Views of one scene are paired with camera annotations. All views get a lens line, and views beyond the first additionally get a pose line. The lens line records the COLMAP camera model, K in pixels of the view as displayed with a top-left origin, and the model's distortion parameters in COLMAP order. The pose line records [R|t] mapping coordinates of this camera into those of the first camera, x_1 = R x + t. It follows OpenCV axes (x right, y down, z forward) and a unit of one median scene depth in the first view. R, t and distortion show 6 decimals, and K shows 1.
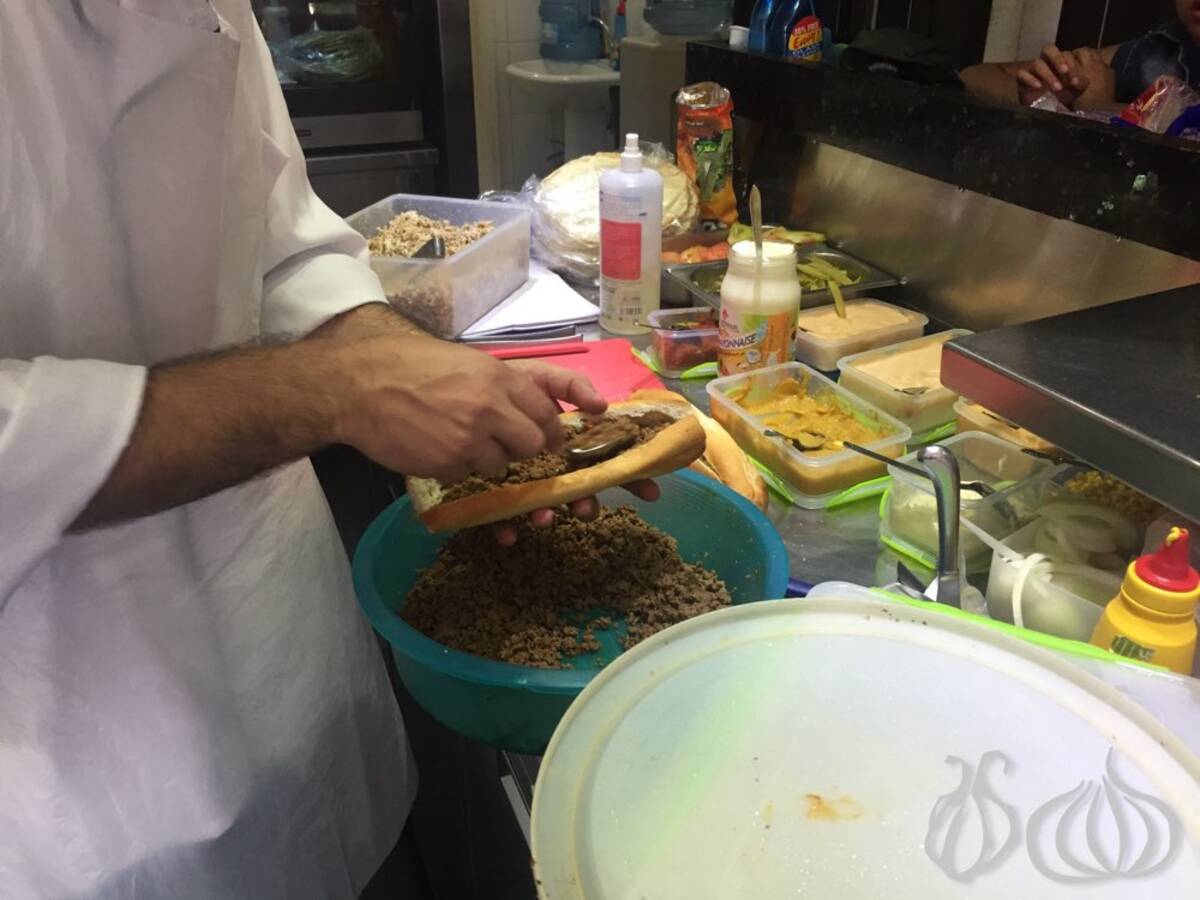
lens RADIAL K [[1016.5, 0, 591.3], [0, 1016.5, 445.3], [0, 0, 1]] dist [0.042371, -0.077049]
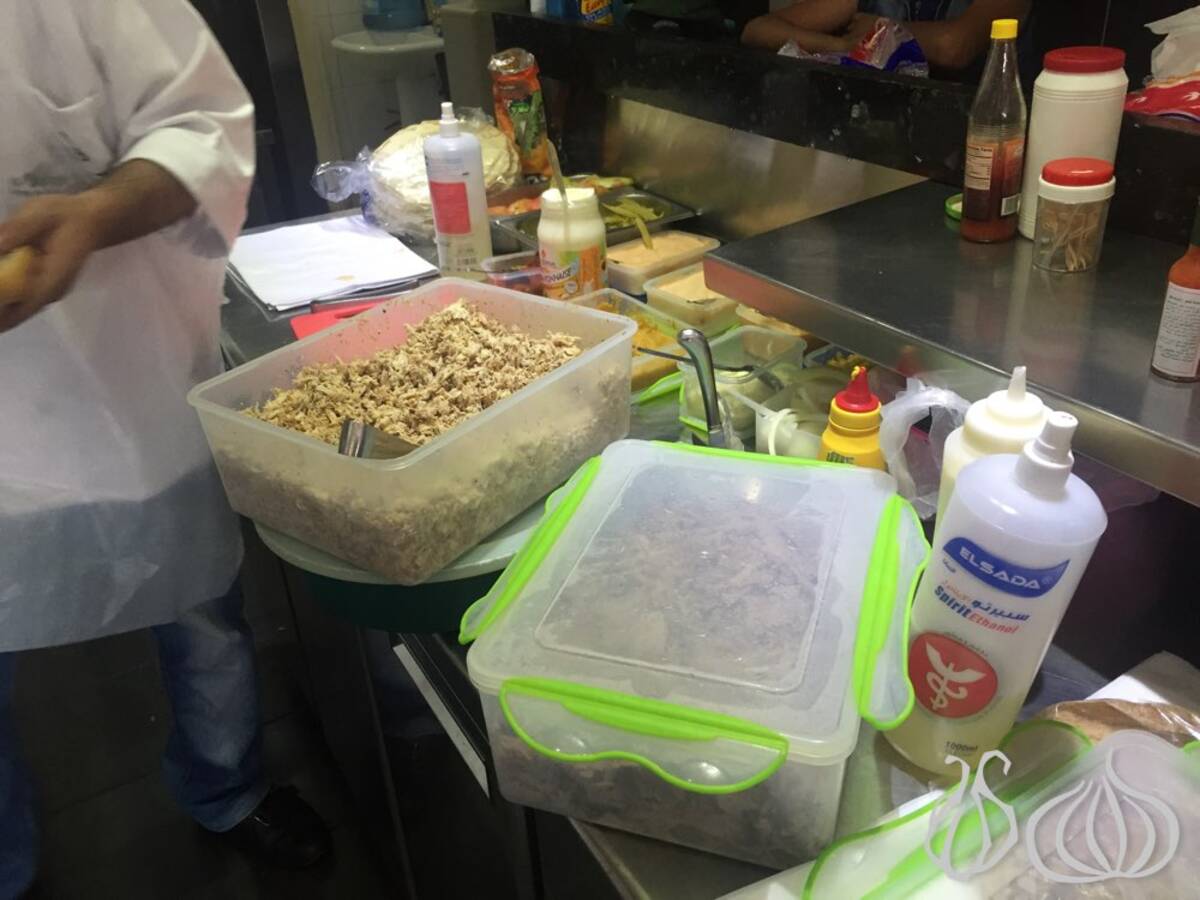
lens RADIAL K [[1016.5, 0, 606.4], [0, 1016.5, 458.9], [0, 0, 1]] dist [0.042371, -0.077049]
pose [[0.984685, -0.123784, 0.122771, 0.025327], [0.117652, 0.991473, 0.056023, 0.039725], [-0.128658, -0.040720, 0.990853, -0.146342]]
